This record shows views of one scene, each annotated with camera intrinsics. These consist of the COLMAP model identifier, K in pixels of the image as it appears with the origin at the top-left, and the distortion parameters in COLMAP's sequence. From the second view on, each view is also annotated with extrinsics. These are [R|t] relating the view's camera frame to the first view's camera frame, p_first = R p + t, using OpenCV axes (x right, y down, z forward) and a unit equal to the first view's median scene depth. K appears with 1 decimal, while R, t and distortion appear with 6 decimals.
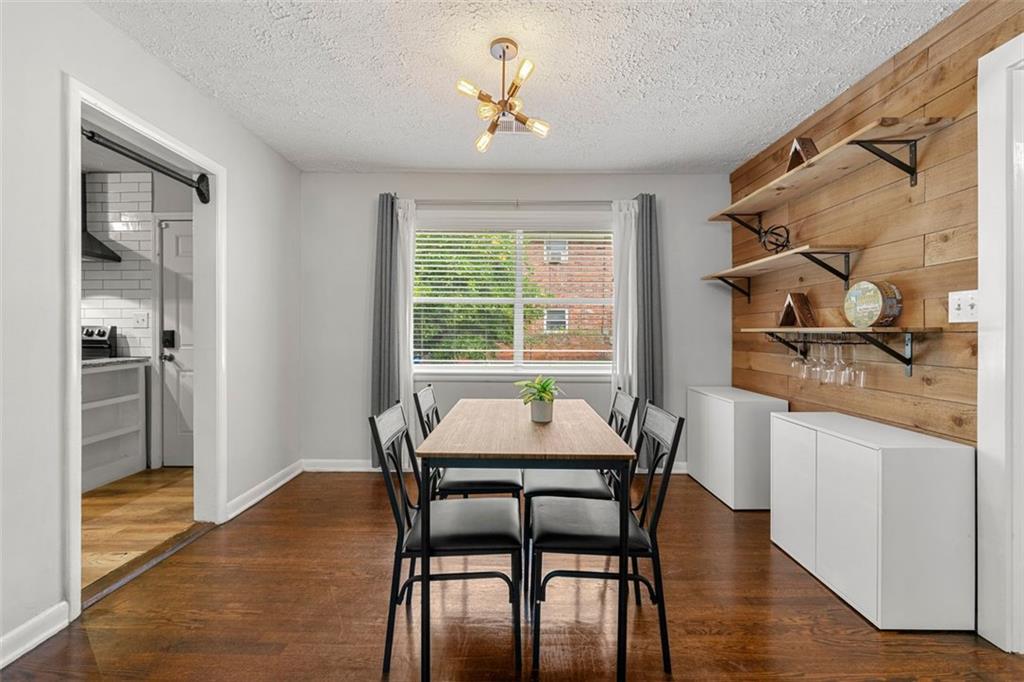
lens RADIAL K [[415.9, 0, 511.6], [0, 415.9, 333.8], [0, 0, 1]] dist [0.001793, 0.000534]
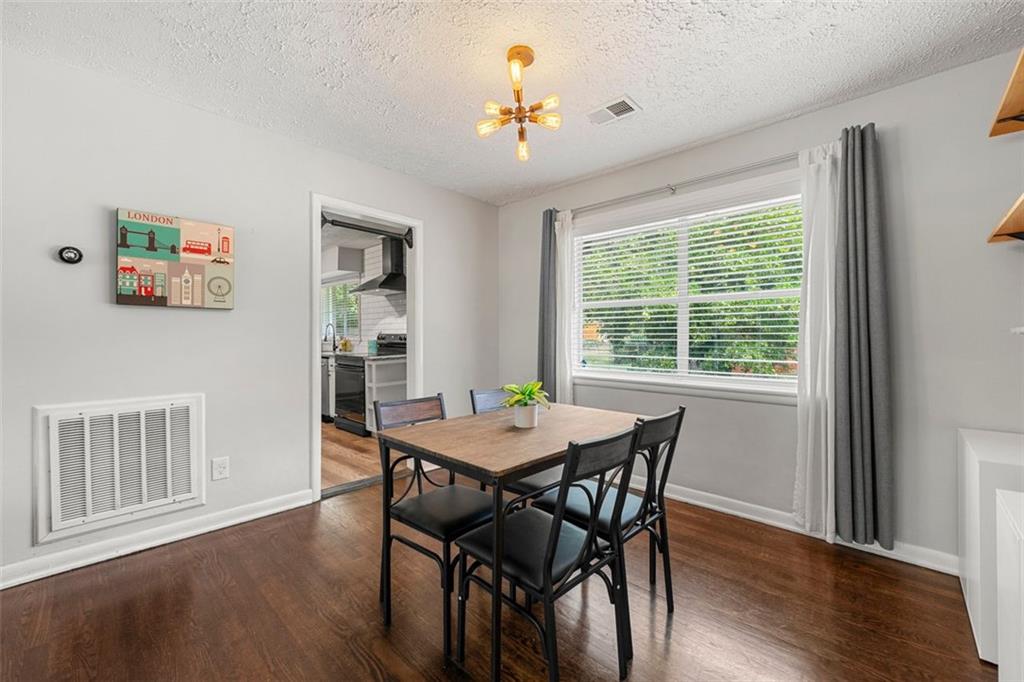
lens RADIAL K [[412.4, 0, 512.0], [0, 412.4, 341.0], [0, 0, 1]] dist [0.001413, 0.000107]
pose [[0.733109, 0.000897, -0.680111, 0.362395], [0.002503, 0.999989, 0.004018, 0.001312], [0.680107, -0.004648, 0.733098, 0.141323]]
